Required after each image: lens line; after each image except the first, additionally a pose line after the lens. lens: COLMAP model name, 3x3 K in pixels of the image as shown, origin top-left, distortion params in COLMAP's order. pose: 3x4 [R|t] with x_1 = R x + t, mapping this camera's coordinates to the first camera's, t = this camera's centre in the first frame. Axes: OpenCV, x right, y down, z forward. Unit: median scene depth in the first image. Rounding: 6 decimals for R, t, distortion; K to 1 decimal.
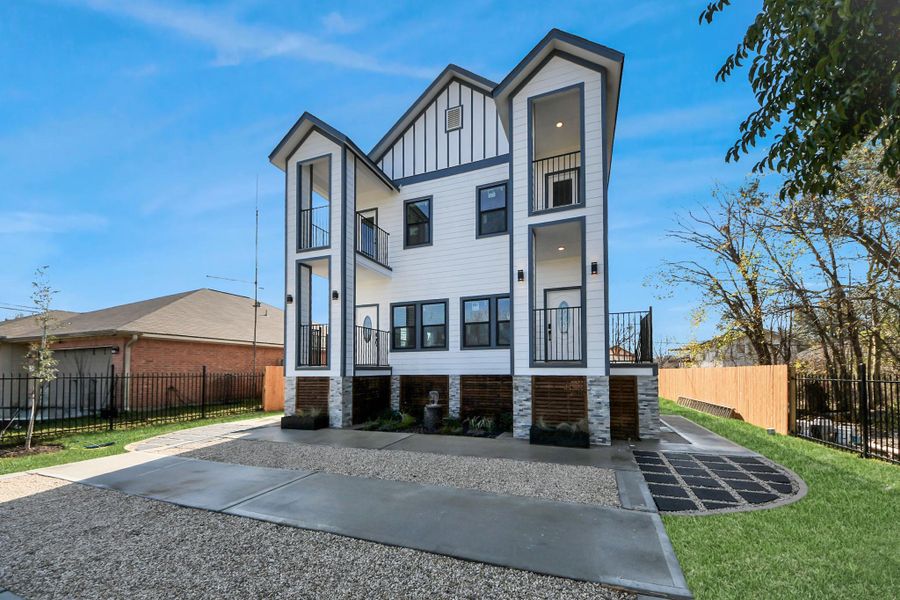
lens RADIAL K [[347.6, 0, 448.5], [0, 347.6, 359.2], [0, 0, 1]] dist [0.001090, 0.000040]
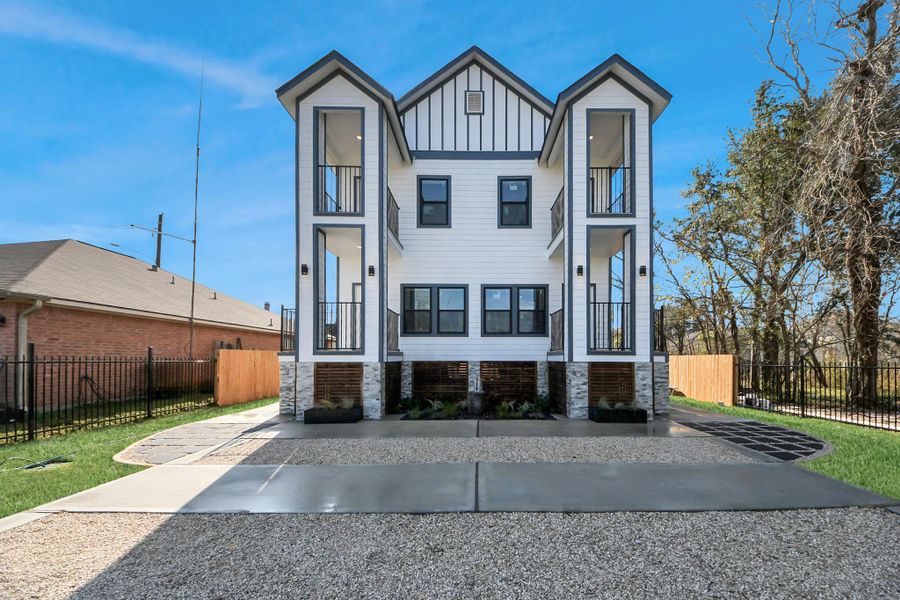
lens RADIAL K [[353.1, 0, 459.4], [0, 353.1, 353.3], [0, 0, 1]] dist [-0.002077, -0.000279]
pose [[0.933454, 0.012757, 0.358469, -0.389382], [-0.019643, 0.999686, 0.015574, 0.007396], [-0.358158, -0.021579, 0.933412, 0.066202]]
